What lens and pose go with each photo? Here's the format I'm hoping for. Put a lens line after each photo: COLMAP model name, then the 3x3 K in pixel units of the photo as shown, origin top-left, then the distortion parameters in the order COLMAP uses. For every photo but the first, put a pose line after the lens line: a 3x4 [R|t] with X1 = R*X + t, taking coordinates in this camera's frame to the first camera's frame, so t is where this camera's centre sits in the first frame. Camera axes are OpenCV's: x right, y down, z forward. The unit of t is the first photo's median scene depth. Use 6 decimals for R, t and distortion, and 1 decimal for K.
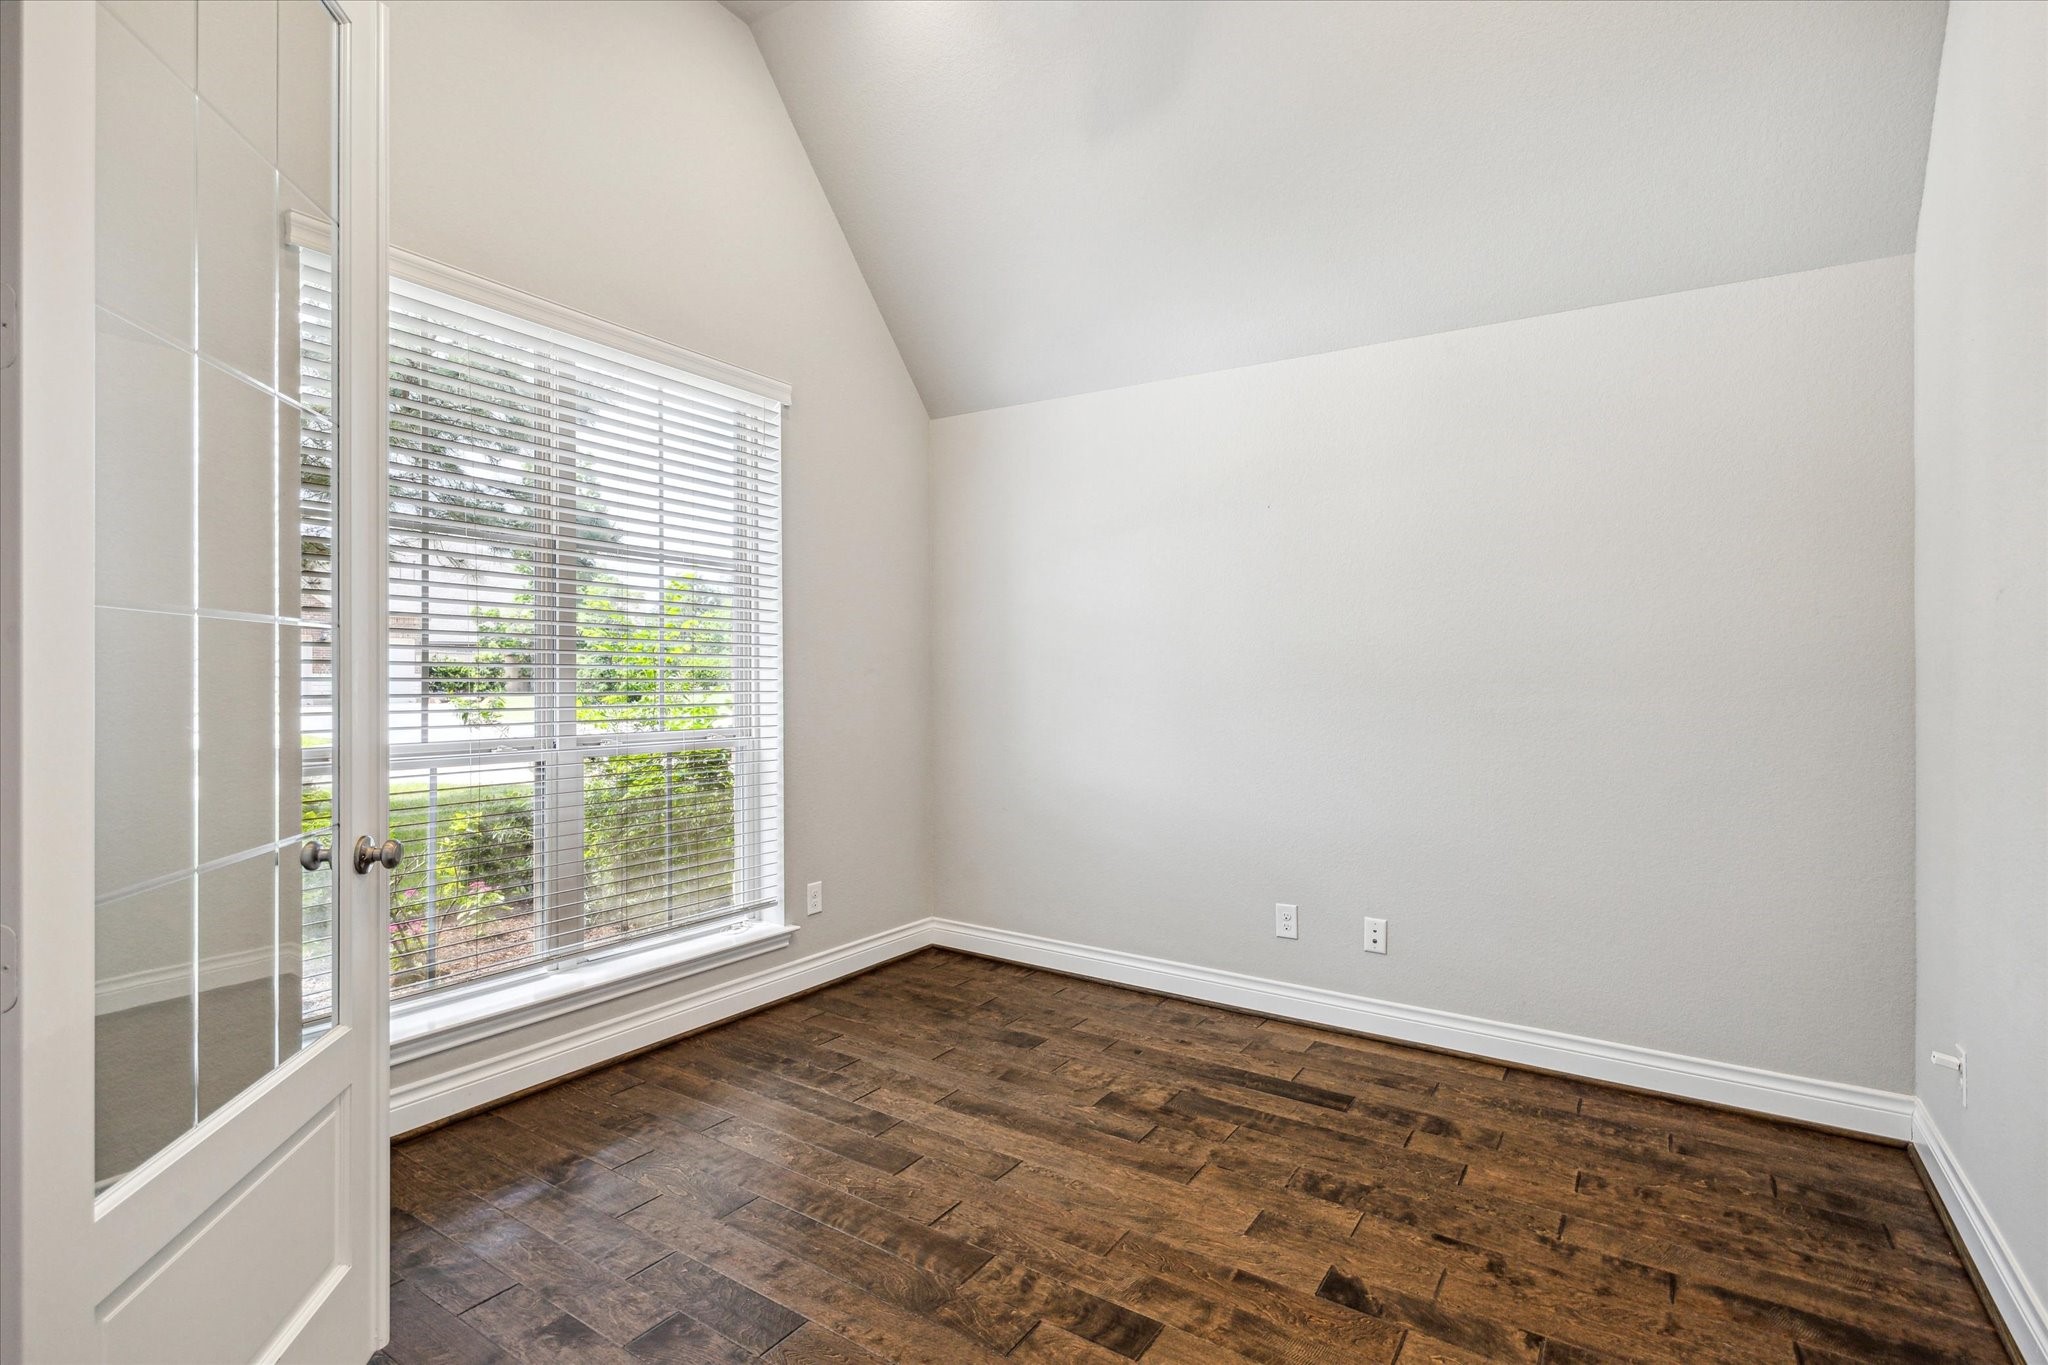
lens RADIAL K [[979.2, 0, 1027.4], [0, 979.2, 683.1], [0, 0, 1]] dist [0.003914, 0.000076]
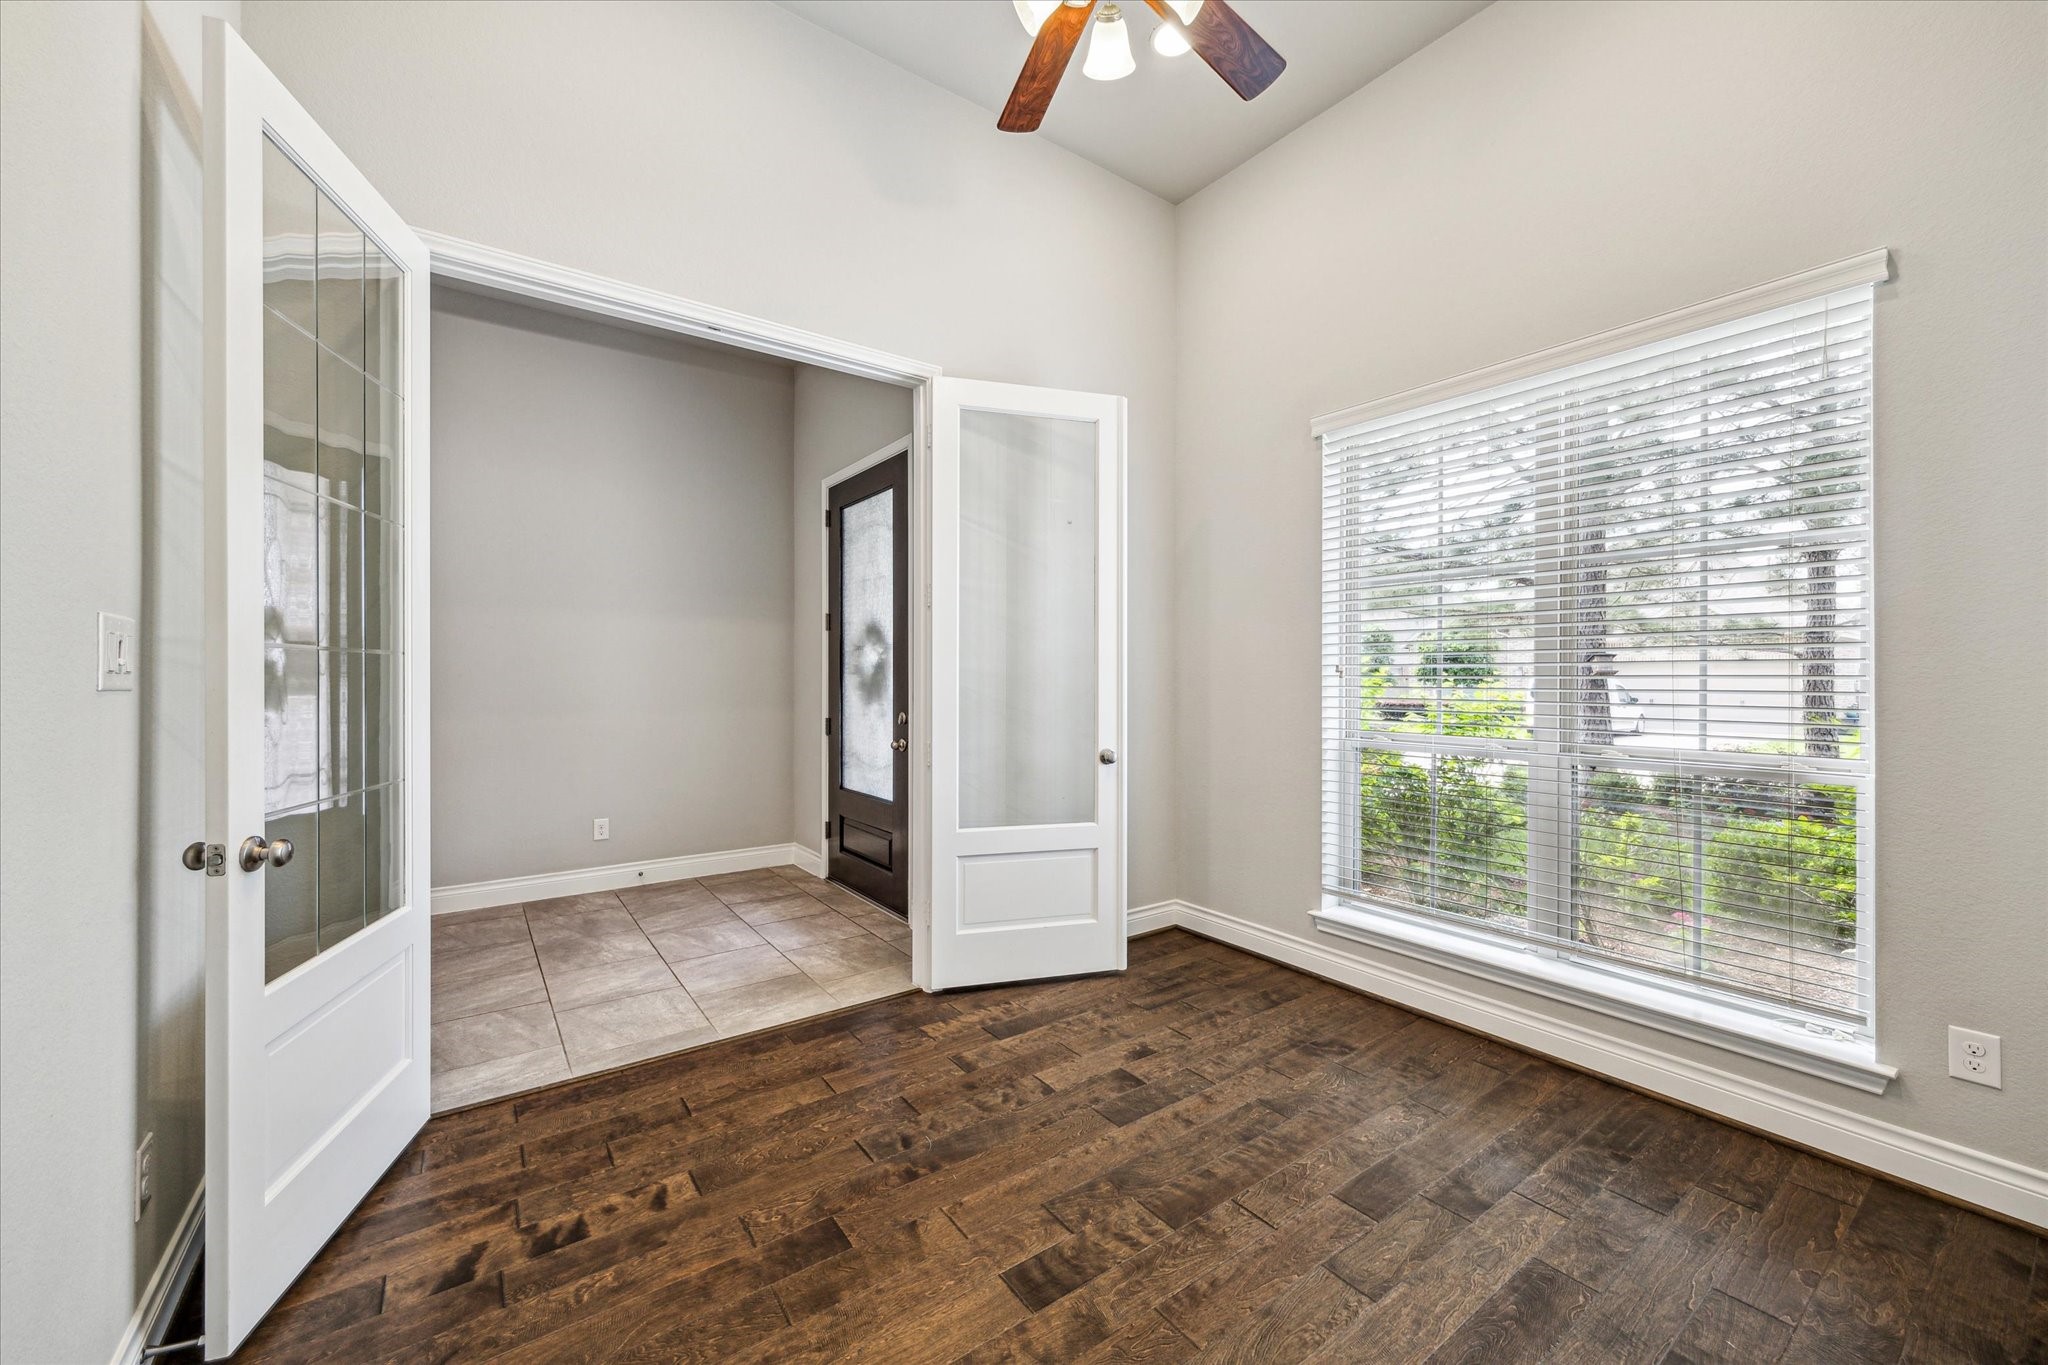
lens RADIAL K [[784.7, 0, 1022.4], [0, 784.7, 681.9], [0, 0, 1]] dist [0.000820, -0.000647]
pose [[-0.362667, -0.007798, -0.931886, 0.627340], [-0.016487, 0.999862, -0.001950, -0.000149], [0.931773, 0.014657, -0.362746, 0.879384]]
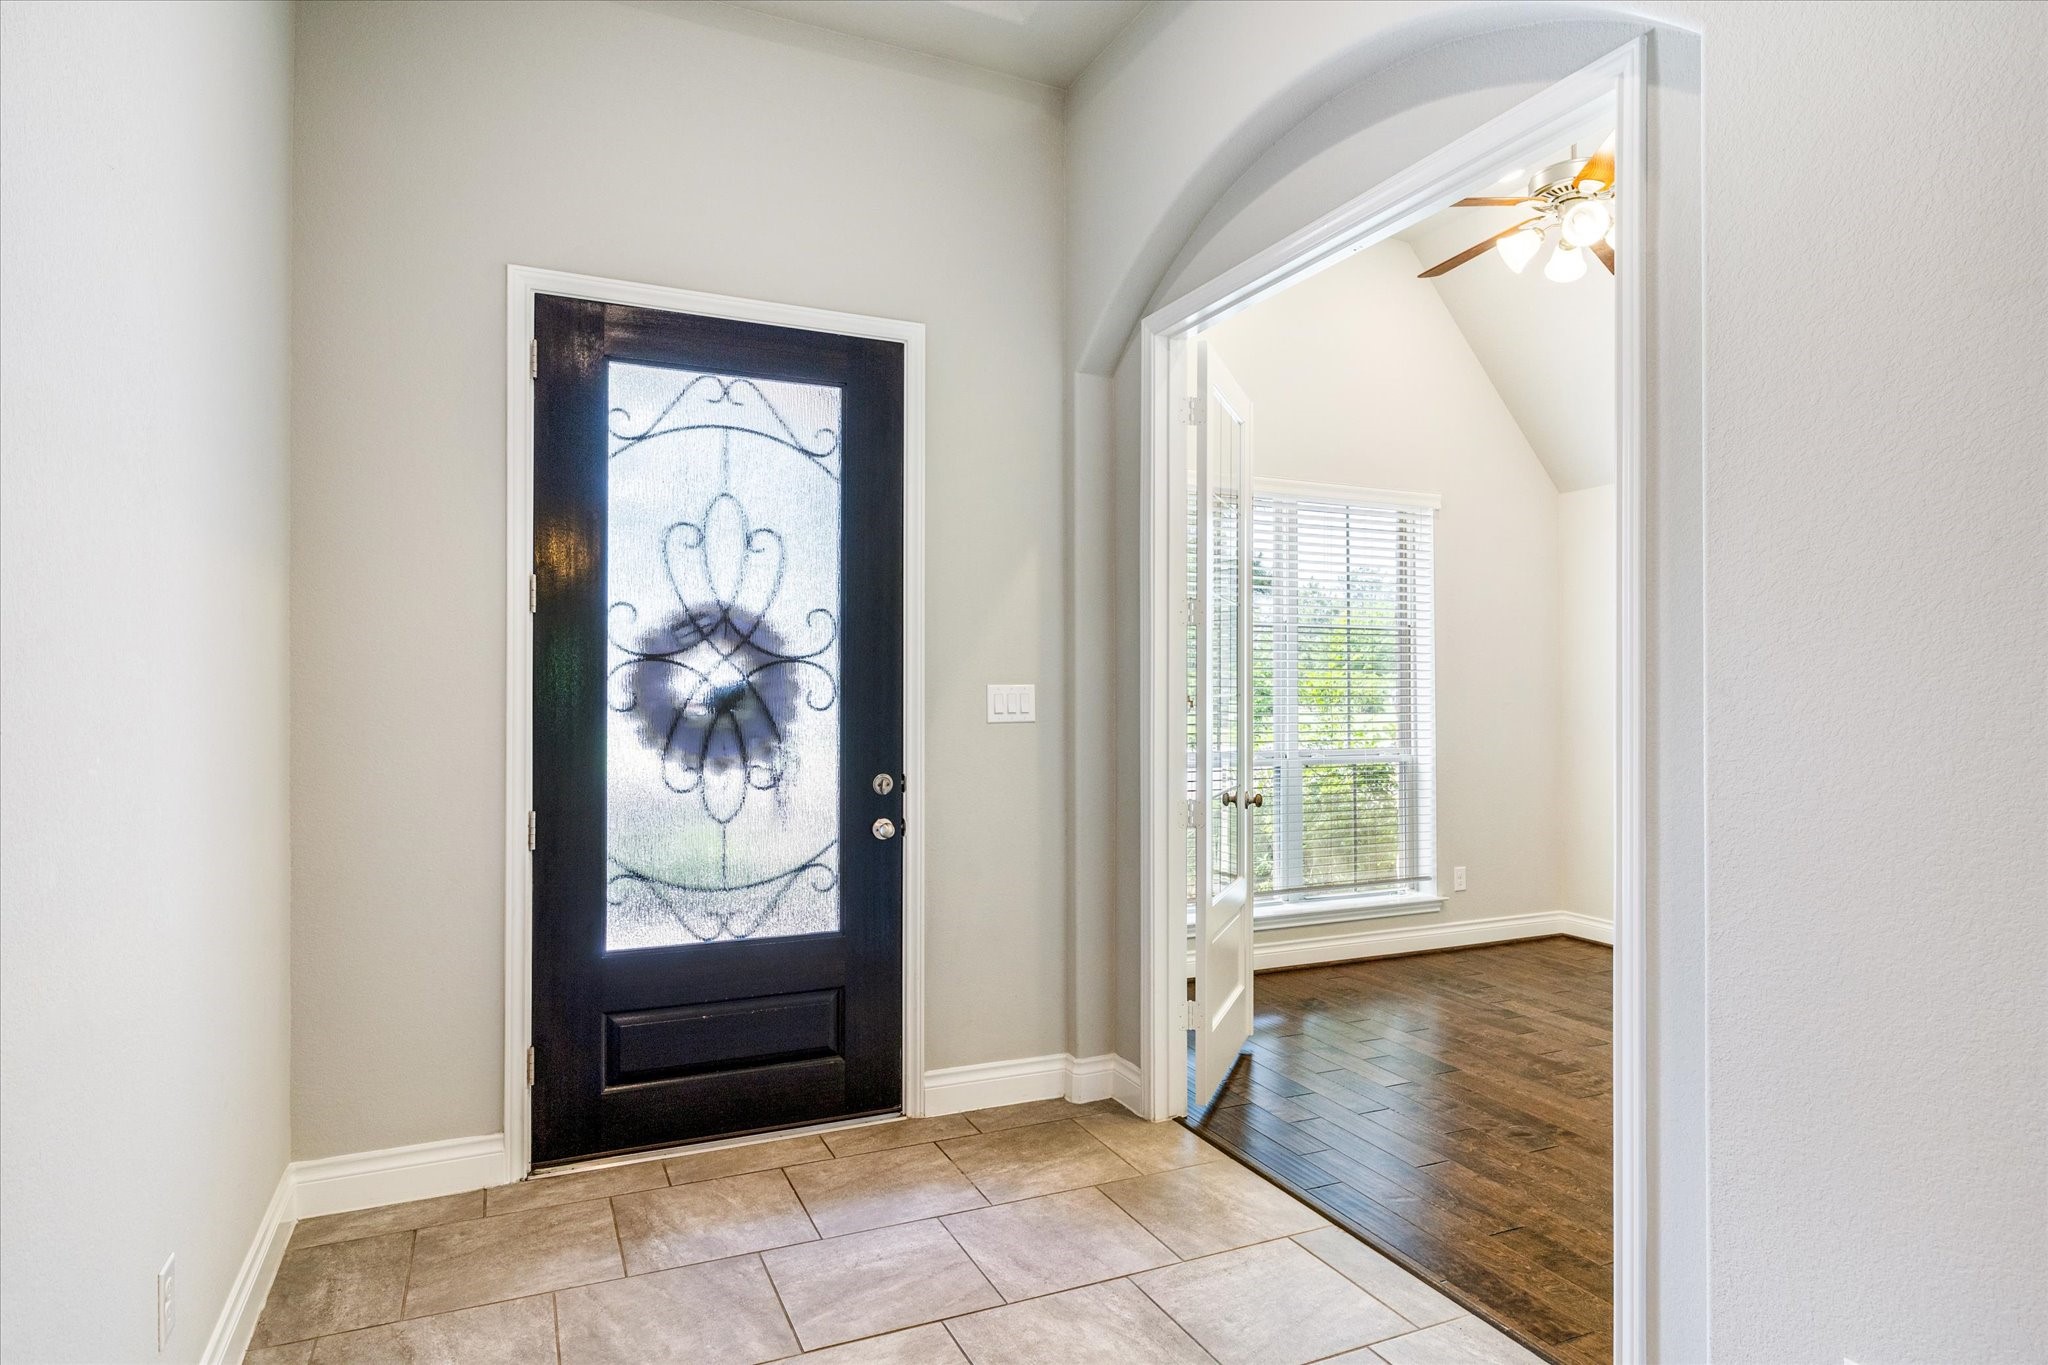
lens RADIAL K [[1162.5, 0, 1027.8], [0, 1162.5, 685.1], [0, 0, 1]] dist [0.012266, -0.000082]
pose [[0.846590, -0.005930, -0.532213, 0.174955], [-0.001214, 0.999914, -0.013071, -0.026555], [0.532245, 0.011712, 0.846510, -0.887041]]
